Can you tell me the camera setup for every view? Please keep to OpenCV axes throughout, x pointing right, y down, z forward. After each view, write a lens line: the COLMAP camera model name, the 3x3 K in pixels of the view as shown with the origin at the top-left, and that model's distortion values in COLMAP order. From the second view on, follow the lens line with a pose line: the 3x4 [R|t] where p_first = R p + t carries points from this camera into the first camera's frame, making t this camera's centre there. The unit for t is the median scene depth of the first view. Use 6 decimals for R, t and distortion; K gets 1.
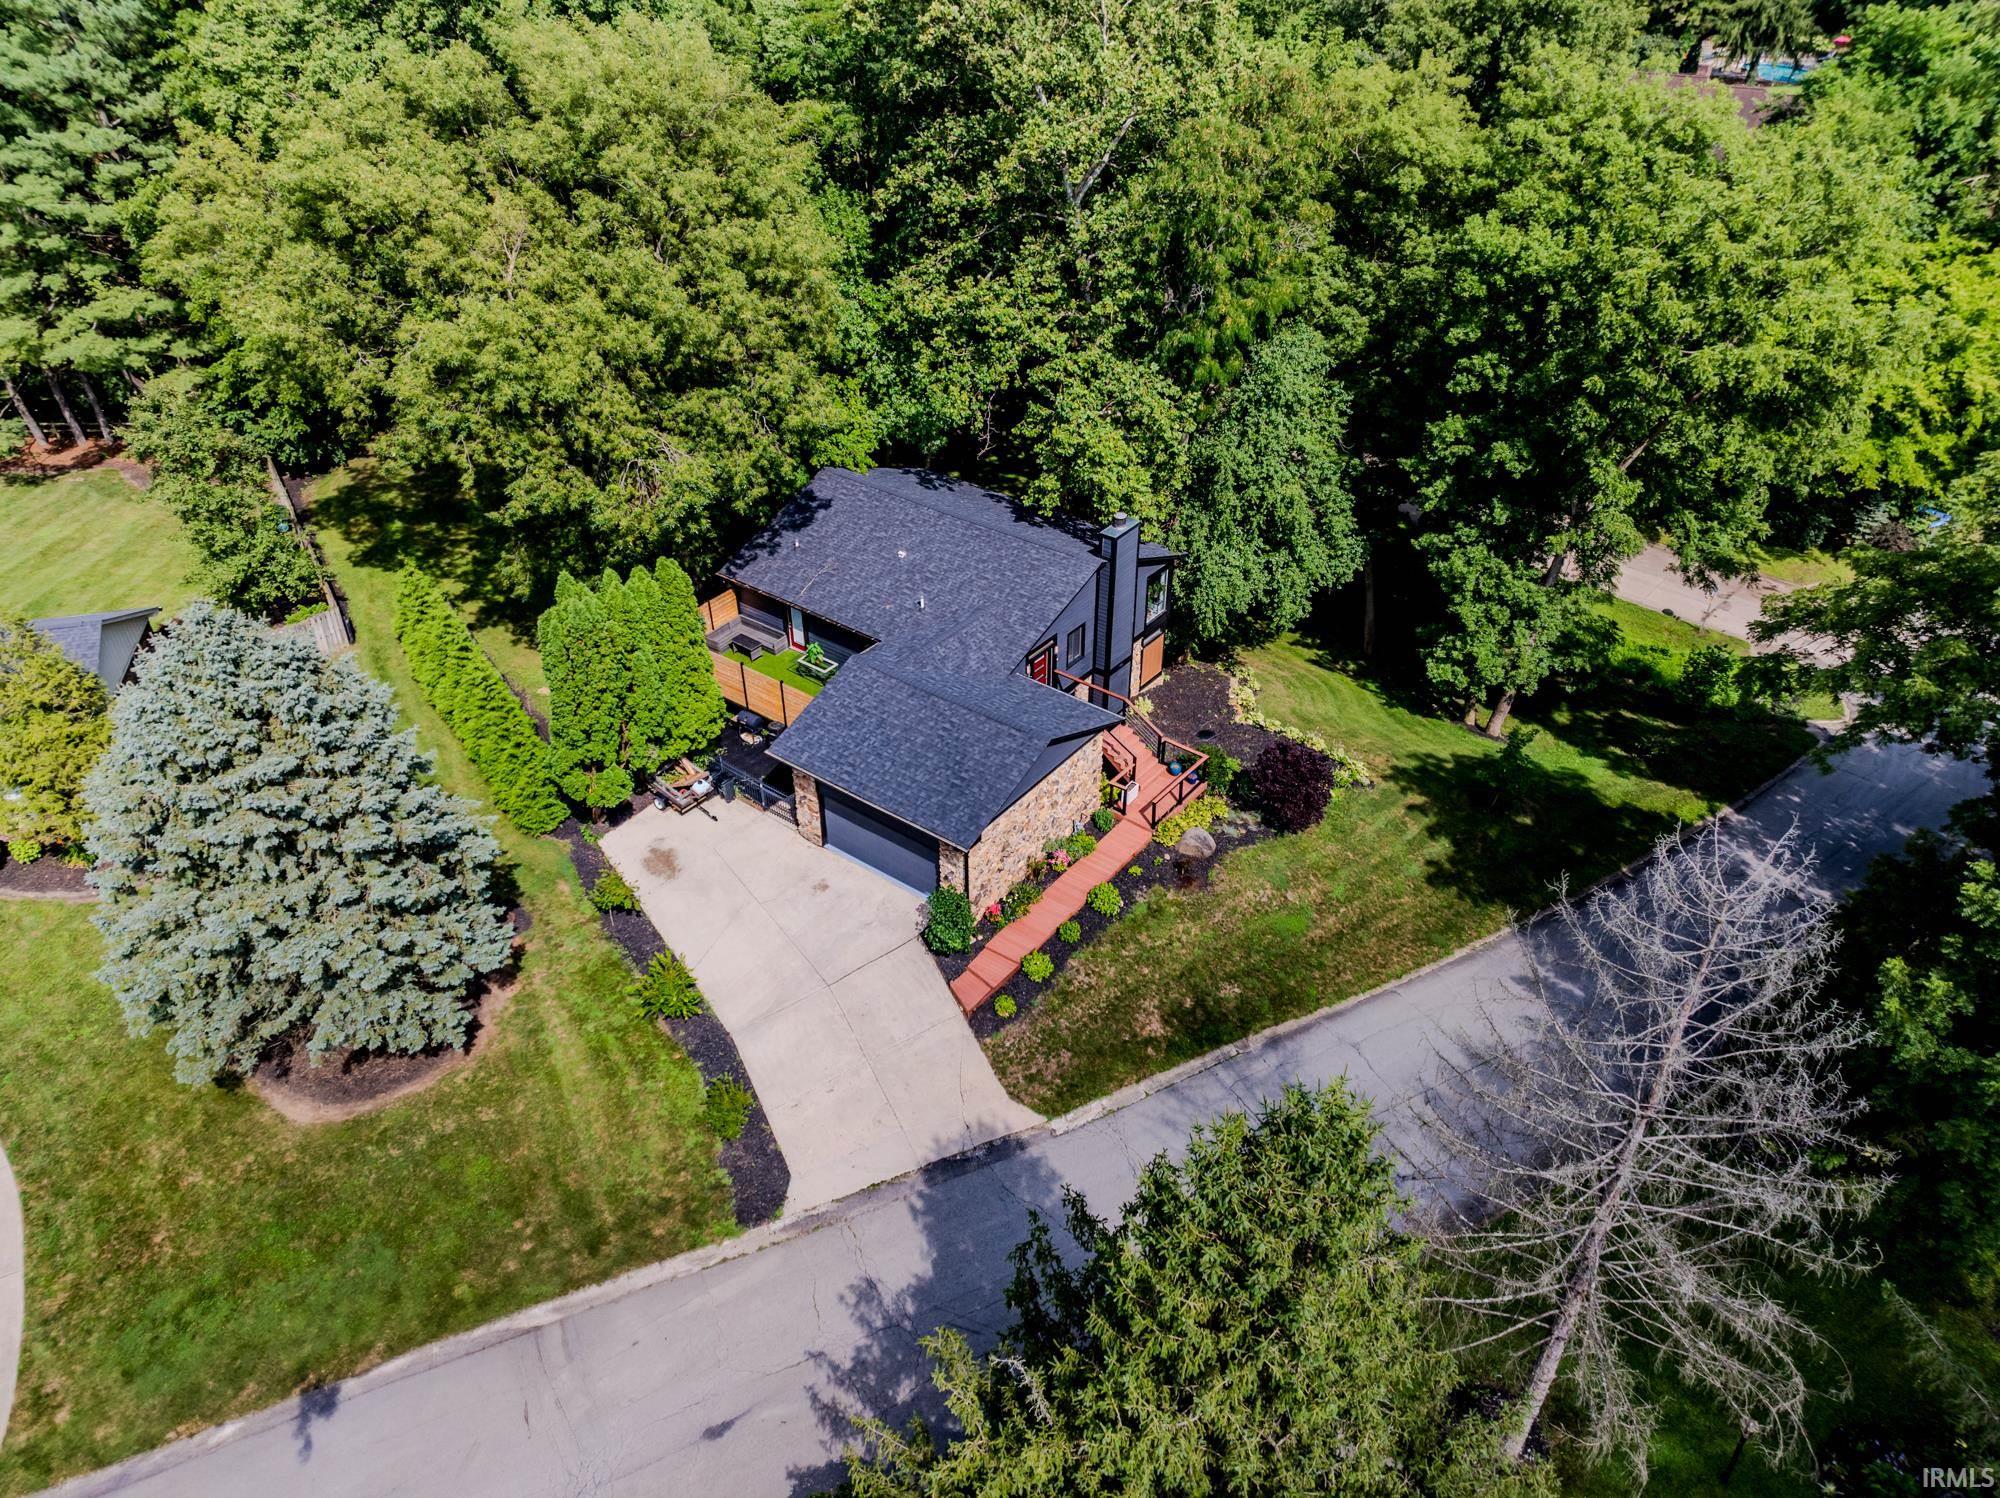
lens RADIAL K [[1421.1, 0, 1000.0], [0, 1421.1, 749.0], [0, 0, 1]] dist [0.001074, 0.000048]
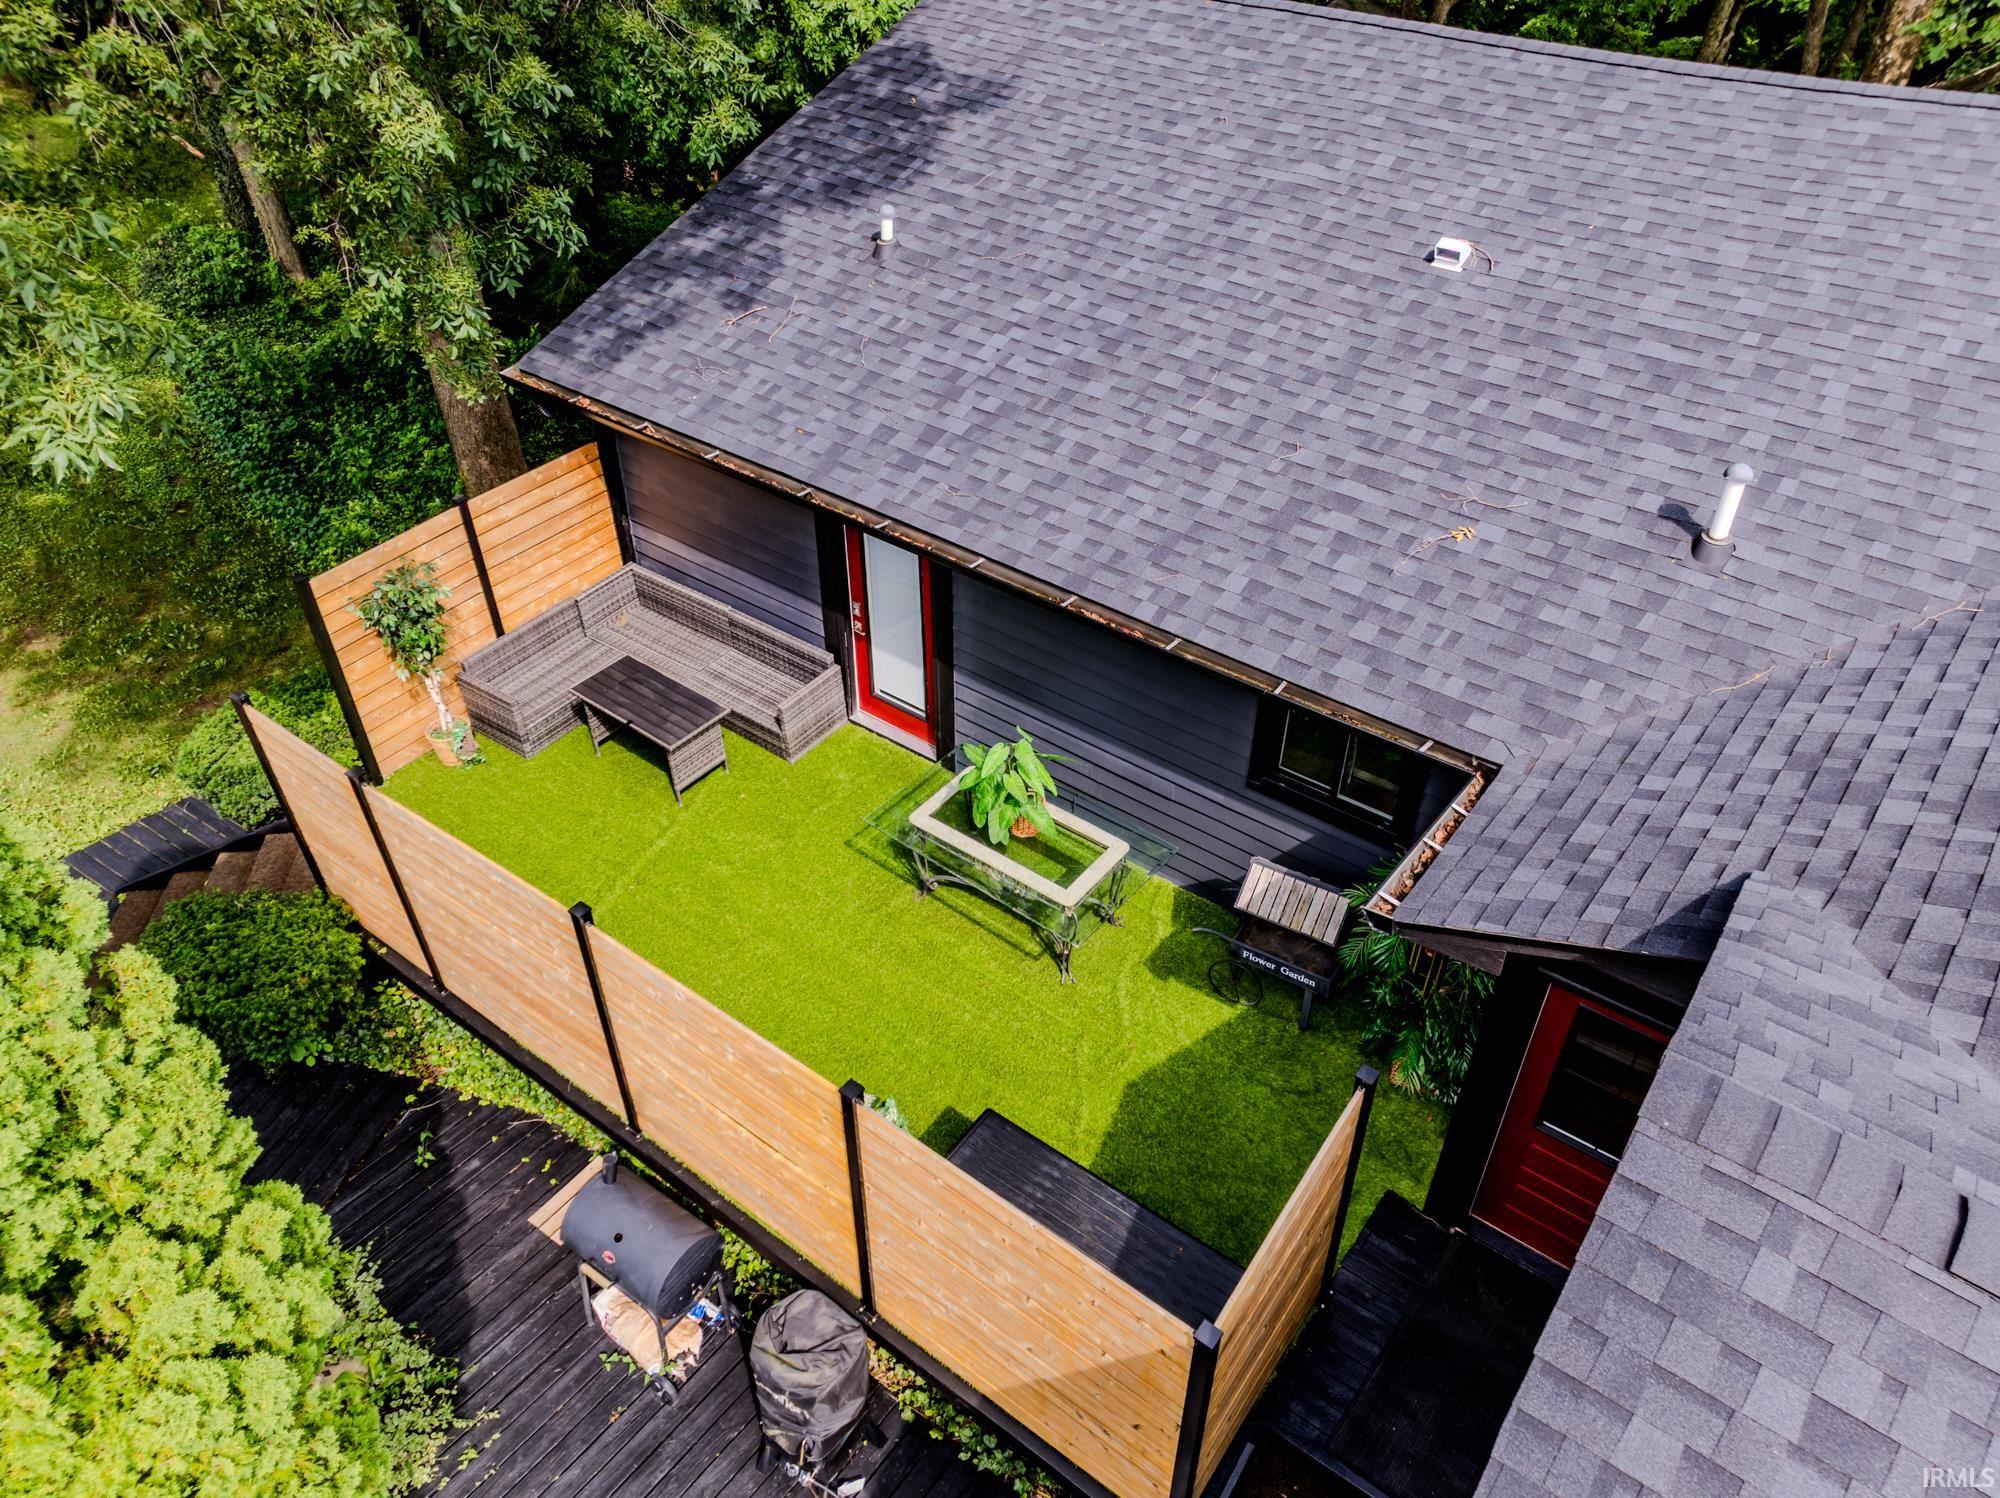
lens RADIAL K [[1421.1, 0, 1000.0], [0, 1421.1, 749.0], [0, 0, 1]] dist [0.001074, 0.000048]
pose [[0.999854, -0.005036, 0.016306, -0.131525], [0.003782, 0.997102, 0.075988, -0.084614], [-0.016642, -0.075915, 0.996975, 0.798038]]
